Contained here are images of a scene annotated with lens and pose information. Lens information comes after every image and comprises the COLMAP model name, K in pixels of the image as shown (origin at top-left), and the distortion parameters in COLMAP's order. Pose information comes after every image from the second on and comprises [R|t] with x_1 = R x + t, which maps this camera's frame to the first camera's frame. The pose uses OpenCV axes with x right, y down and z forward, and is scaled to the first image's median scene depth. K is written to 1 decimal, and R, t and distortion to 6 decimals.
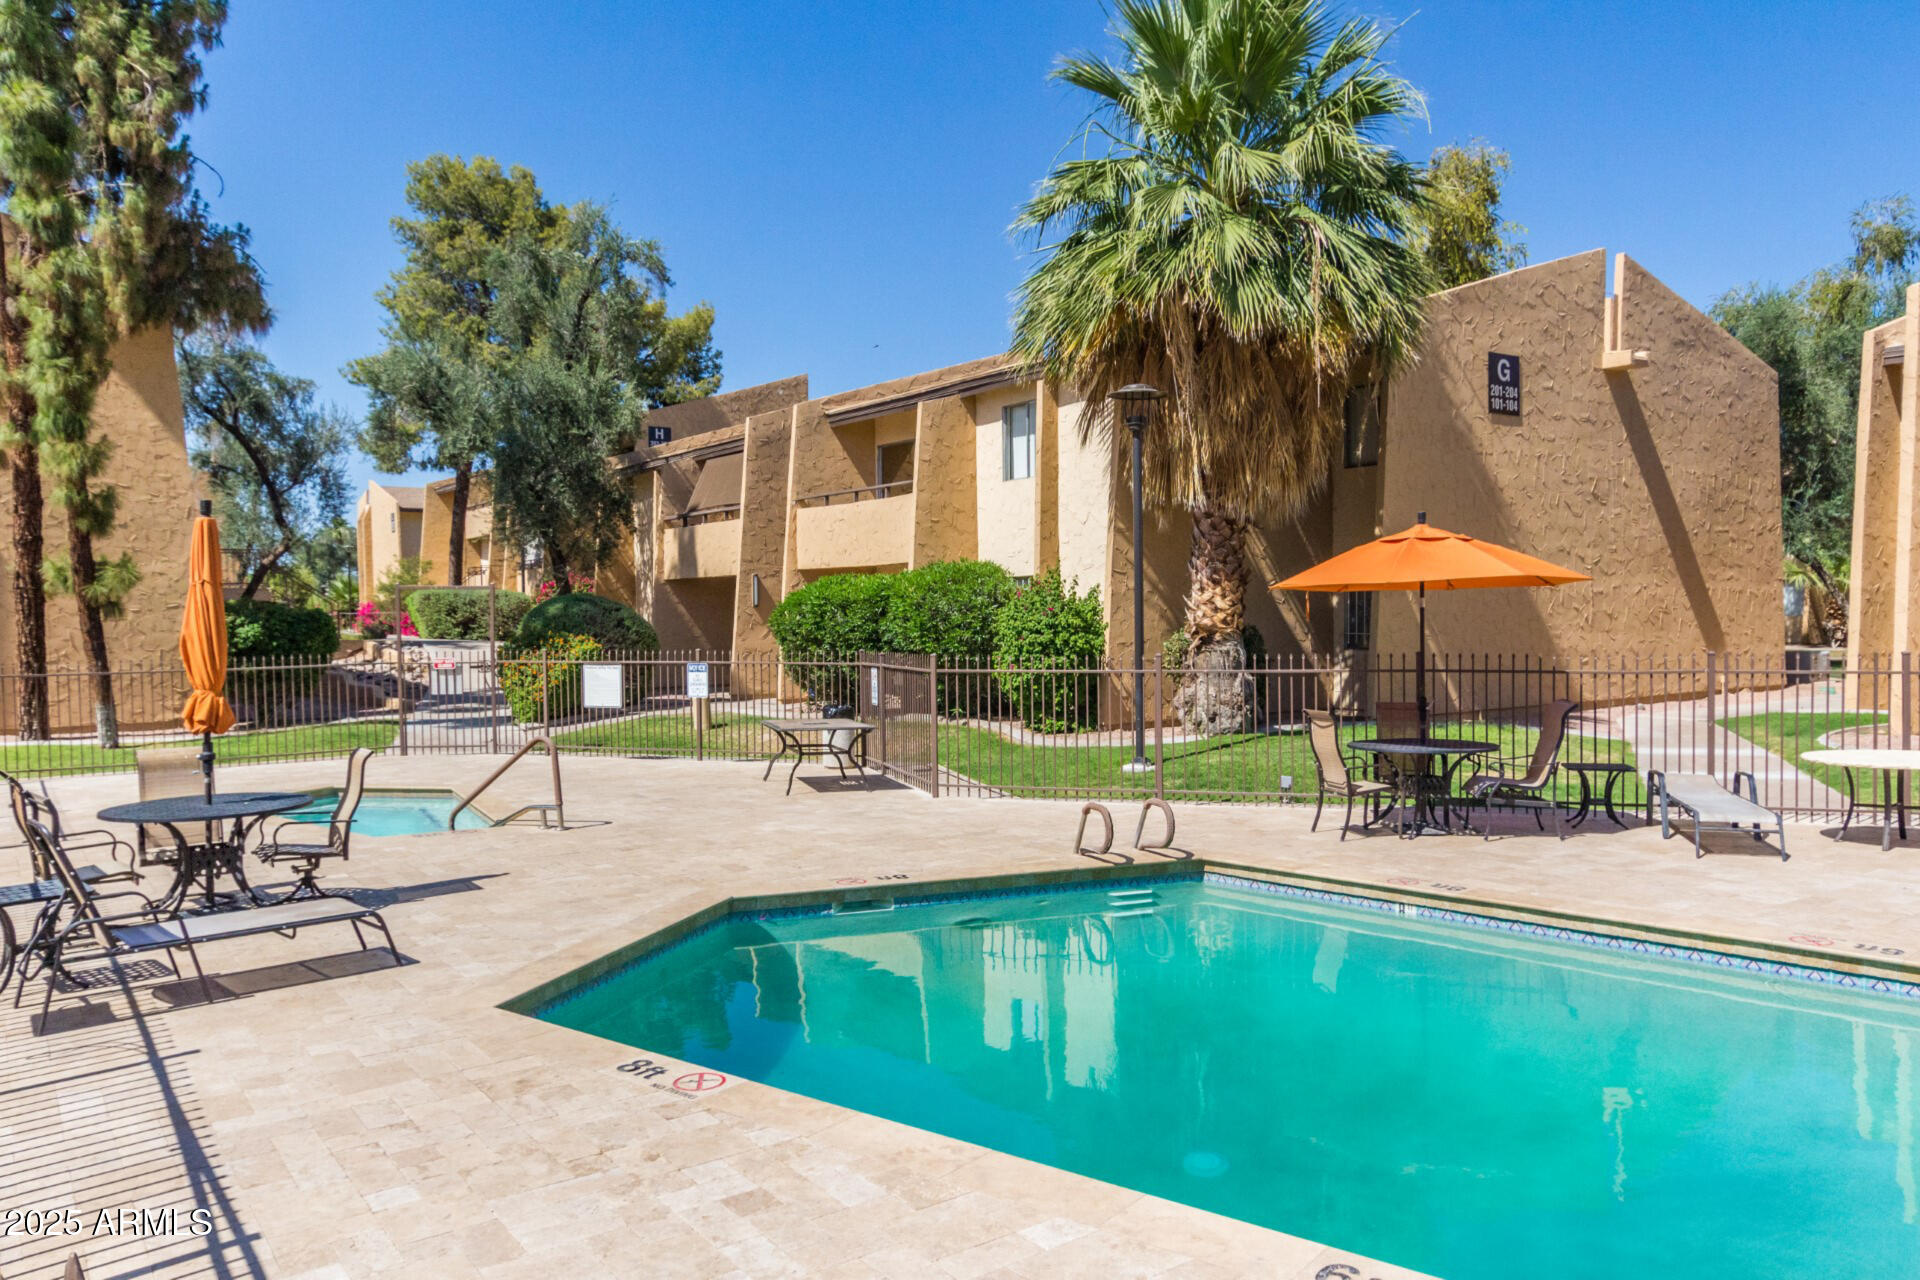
lens RADIAL K [[1444.0, 0, 960.0], [0, 1444.0, 640.0], [0, 0, 1]] dist [-0.002578, -0.000207]
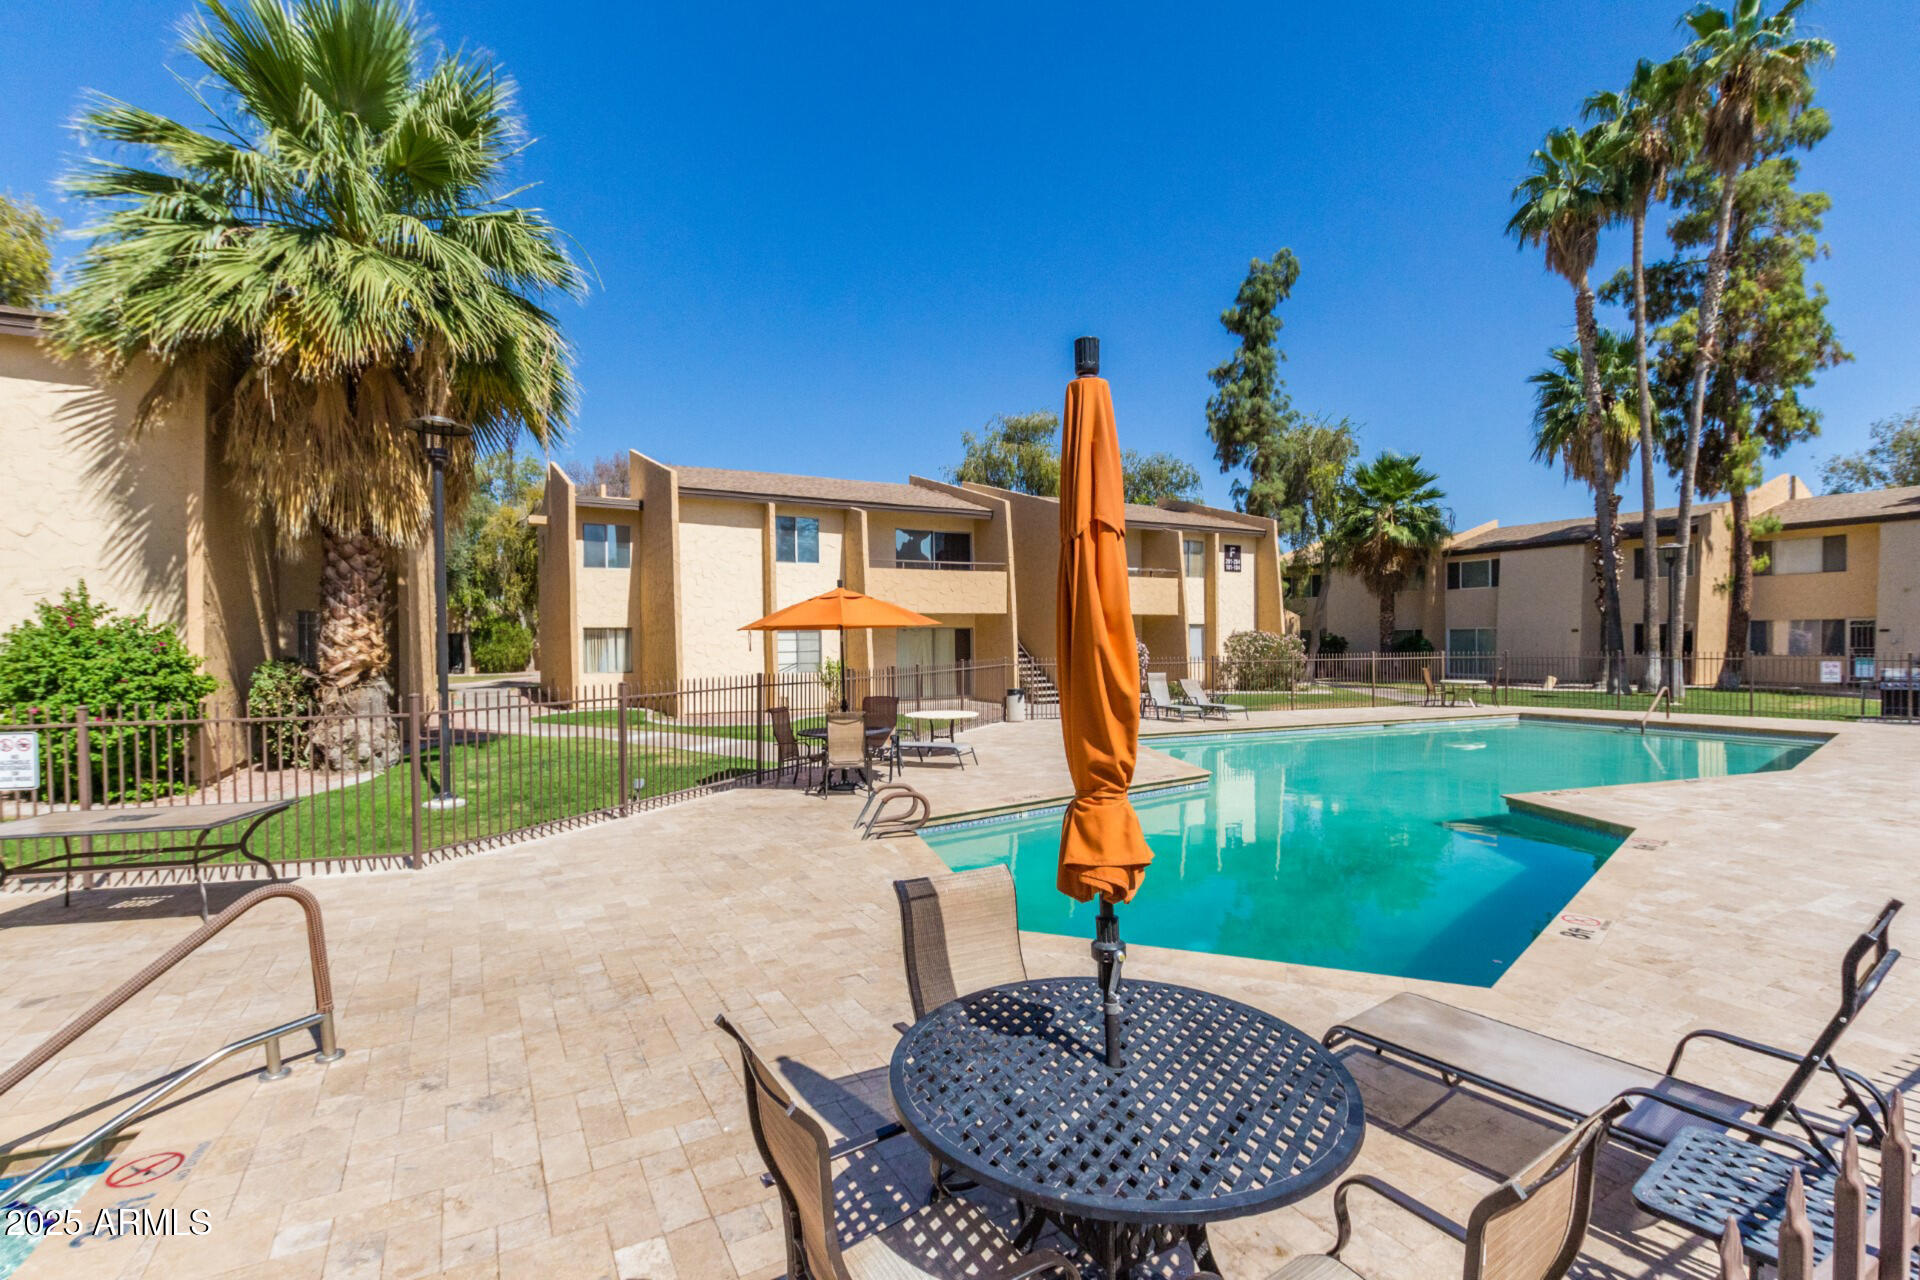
lens RADIAL K [[892.9, 0, 960.0], [0, 892.9, 640.0], [0, 0, 1]] dist [0.001525, -0.000297]
pose [[0.078042, 0.015636, 0.996827, -0.872639], [0.027617, 0.999459, -0.017839, -0.005194], [-0.996568, 0.028921, 0.077568, 1.135759]]
